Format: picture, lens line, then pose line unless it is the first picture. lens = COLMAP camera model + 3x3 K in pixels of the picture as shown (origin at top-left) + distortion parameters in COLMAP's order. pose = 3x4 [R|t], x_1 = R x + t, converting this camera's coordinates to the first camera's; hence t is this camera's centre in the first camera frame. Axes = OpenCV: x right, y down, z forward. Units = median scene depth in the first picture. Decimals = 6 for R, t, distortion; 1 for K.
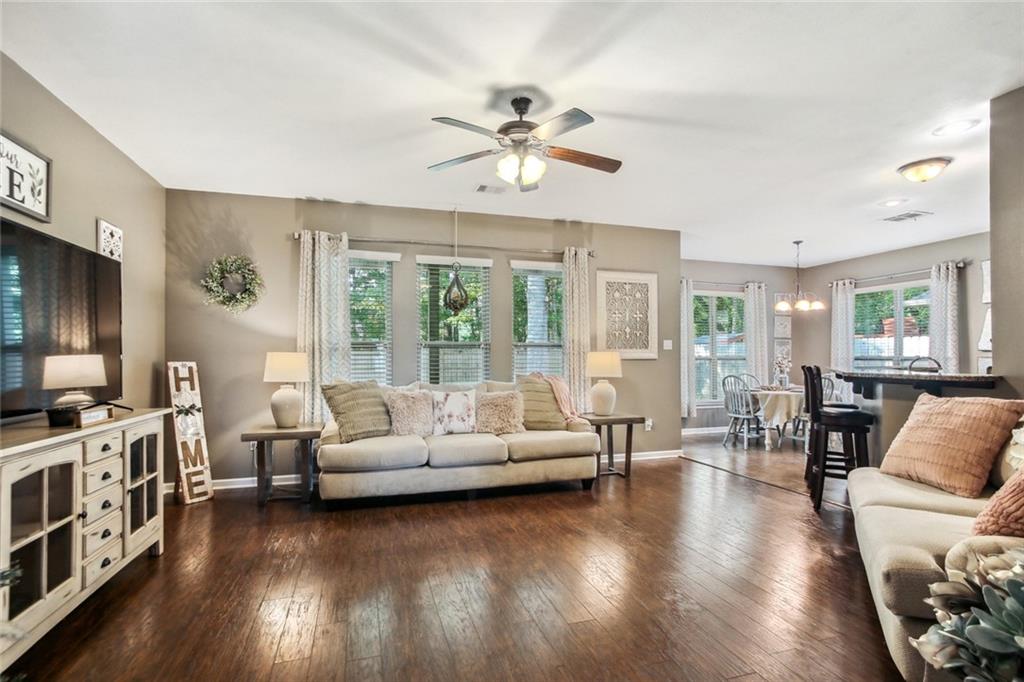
lens RADIAL K [[520.1, 0, 503.5], [0, 520.1, 350.0], [0, 0, 1]] dist [-0.005722, -0.000206]
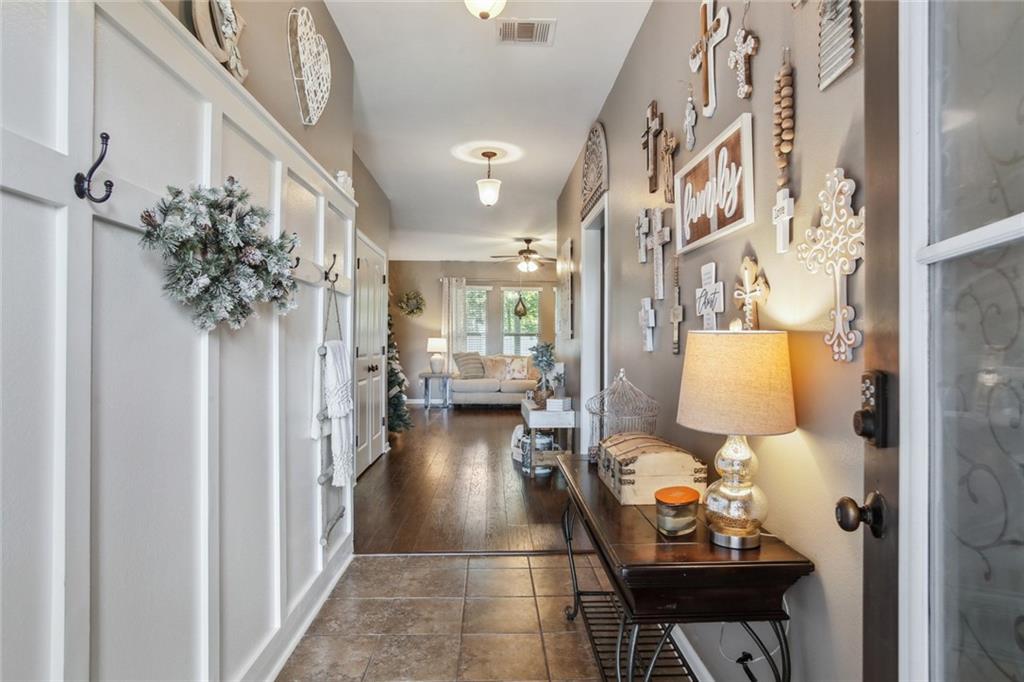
lens RADIAL K [[584.0, 0, 515.7], [0, 584.0, 339.3], [0, 0, 1]] dist [0.000835, 0.000002]
pose [[0.973804, 0.008054, -0.227245, 0.417599], [-0.005315, 0.999906, 0.012660, -0.021080], [0.227326, -0.011121, 0.973755, -1.192506]]
